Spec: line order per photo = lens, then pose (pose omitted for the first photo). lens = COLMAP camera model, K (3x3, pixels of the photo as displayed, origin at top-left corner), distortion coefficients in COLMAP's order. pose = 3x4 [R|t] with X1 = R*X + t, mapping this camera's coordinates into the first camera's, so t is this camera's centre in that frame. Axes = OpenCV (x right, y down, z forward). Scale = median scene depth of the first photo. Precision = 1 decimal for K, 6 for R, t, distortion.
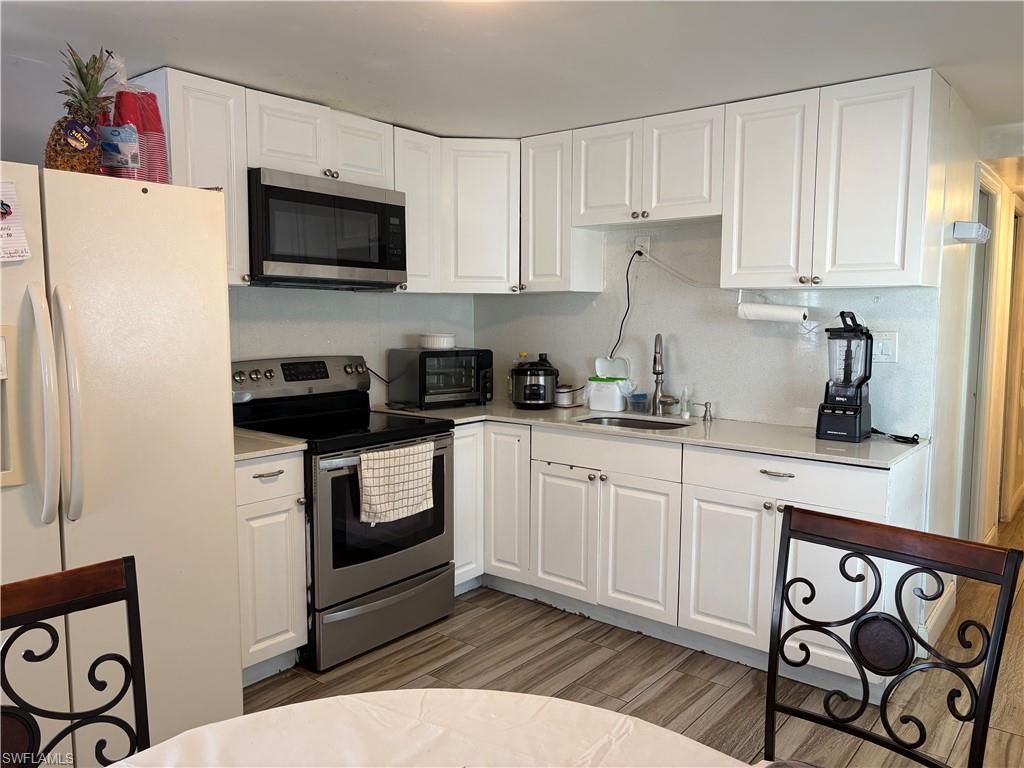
lens RADIAL K [[766.4, 0, 510.1], [0, 766.4, 385.2], [0, 0, 1]] dist [0.043759, -0.051667]
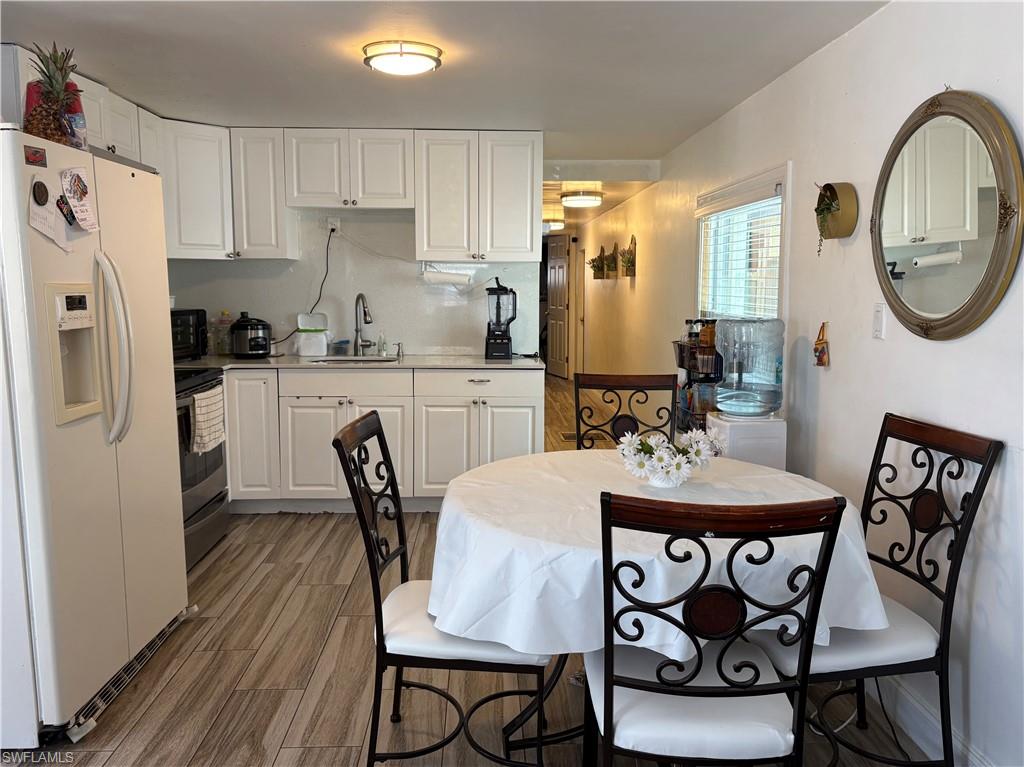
lens RADIAL K [[766.4, 0, 517.0], [0, 766.4, 375.6], [0, 0, 1]] dist [0.043759, -0.051667]
pose [[0.769194, -0.078675, 0.634154, -0.710493], [0.060160, 0.996900, 0.050707, 0.037133], [-0.636177, -0.000853, 0.771543, -0.302610]]
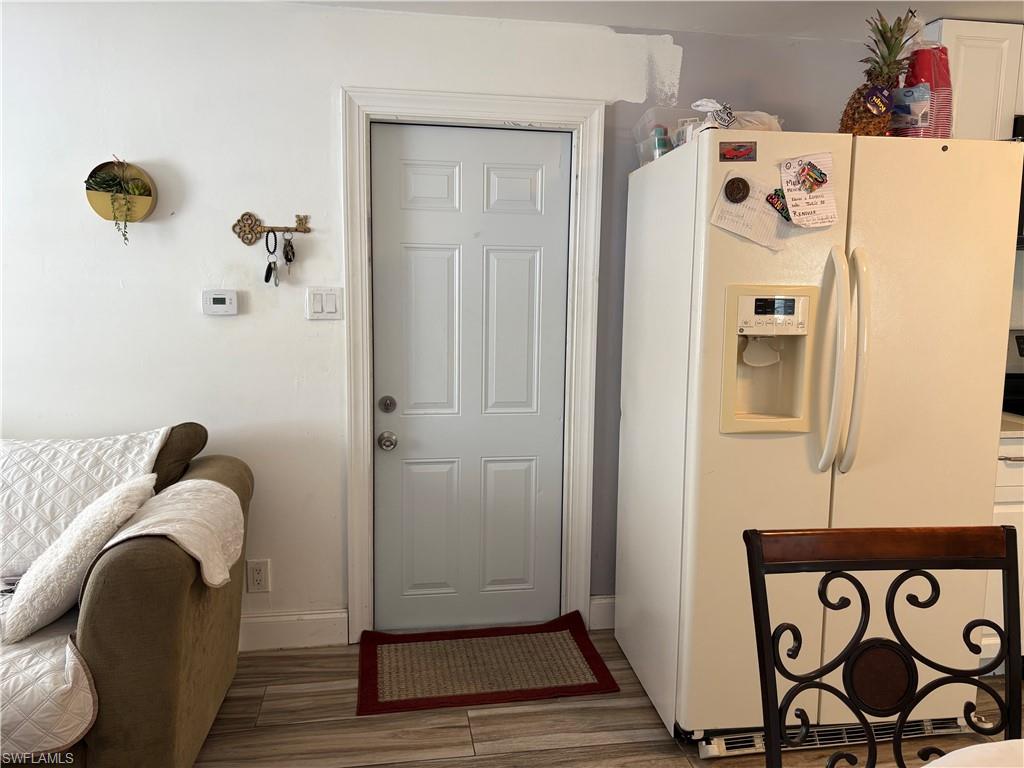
lens RADIAL K [[766.4, 0, 512.8], [0, 766.4, 378.2], [0, 0, 1]] dist [0.043759, -0.051667]
pose [[0.735670, 0.093353, -0.670876, -0.170685], [-0.072961, 0.995616, 0.058533, 0.014931], [0.673399, 0.005887, 0.739256, -0.067262]]
